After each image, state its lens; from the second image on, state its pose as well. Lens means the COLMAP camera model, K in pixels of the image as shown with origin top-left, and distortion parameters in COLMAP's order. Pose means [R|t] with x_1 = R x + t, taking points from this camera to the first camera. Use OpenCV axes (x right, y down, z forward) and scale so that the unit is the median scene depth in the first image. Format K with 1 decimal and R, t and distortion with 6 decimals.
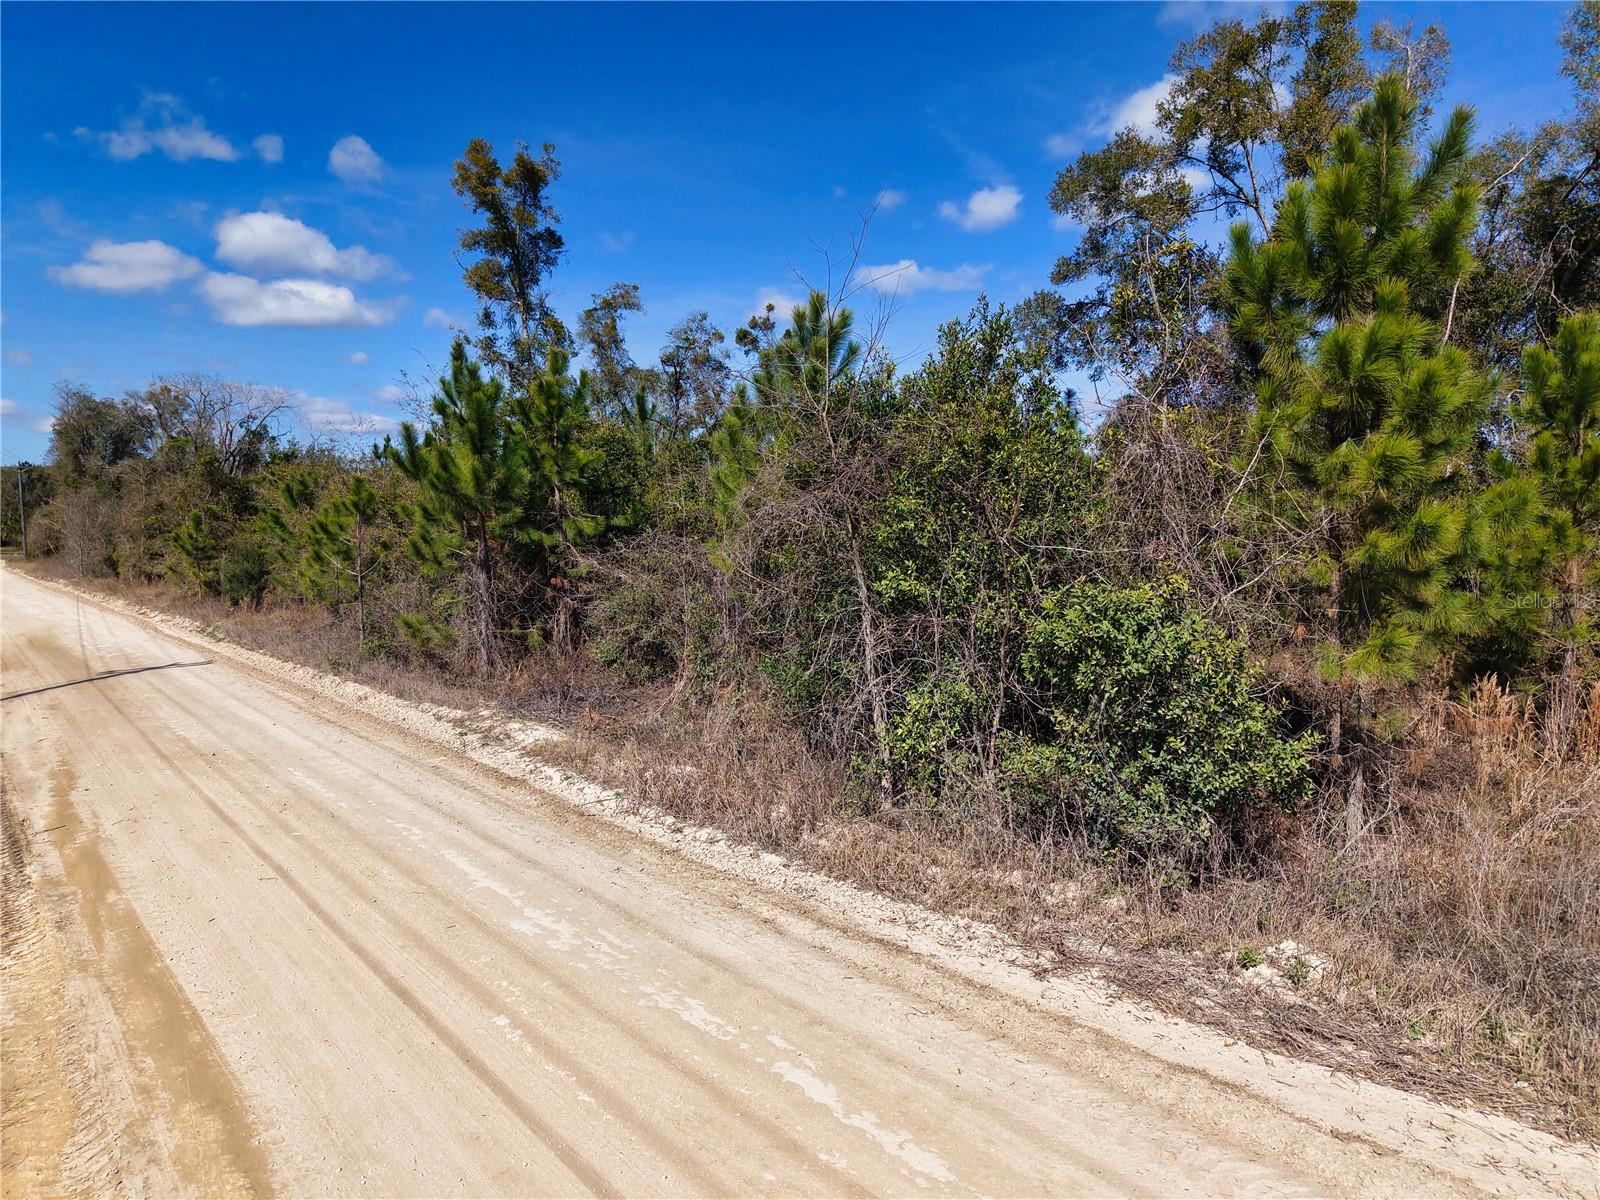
lens RADIAL K [[1109.2, 0, 792.0], [0, 1109.2, 549.5], [0, 0, 1]] dist [0.027164, -0.022715]
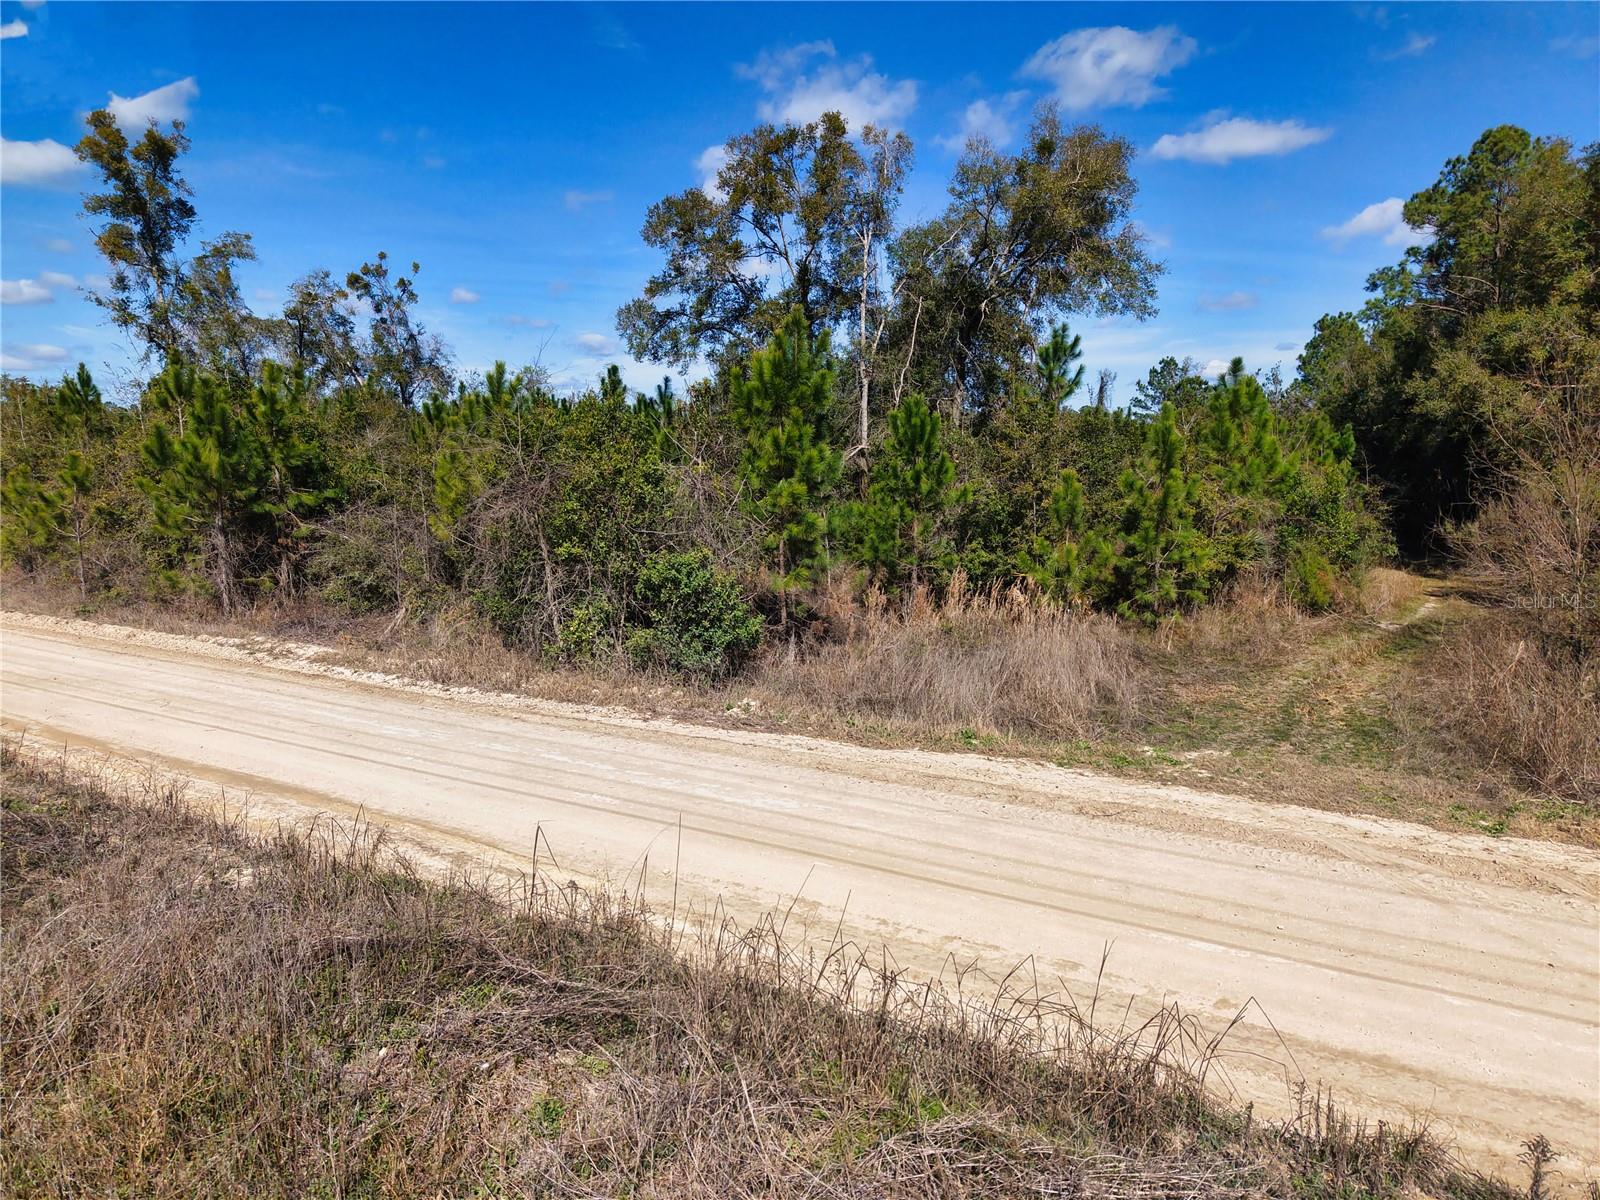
lens RADIAL K [[1109.2, 0, 809.2], [0, 1109.2, 597.9], [0, 0, 1]] dist [0.027164, -0.022715]
pose [[0.933077, -0.048195, 0.356433, -0.104413], [0.006342, 0.993032, 0.117672, -0.056752], [-0.359621, -0.107536, 0.926881, -0.471441]]
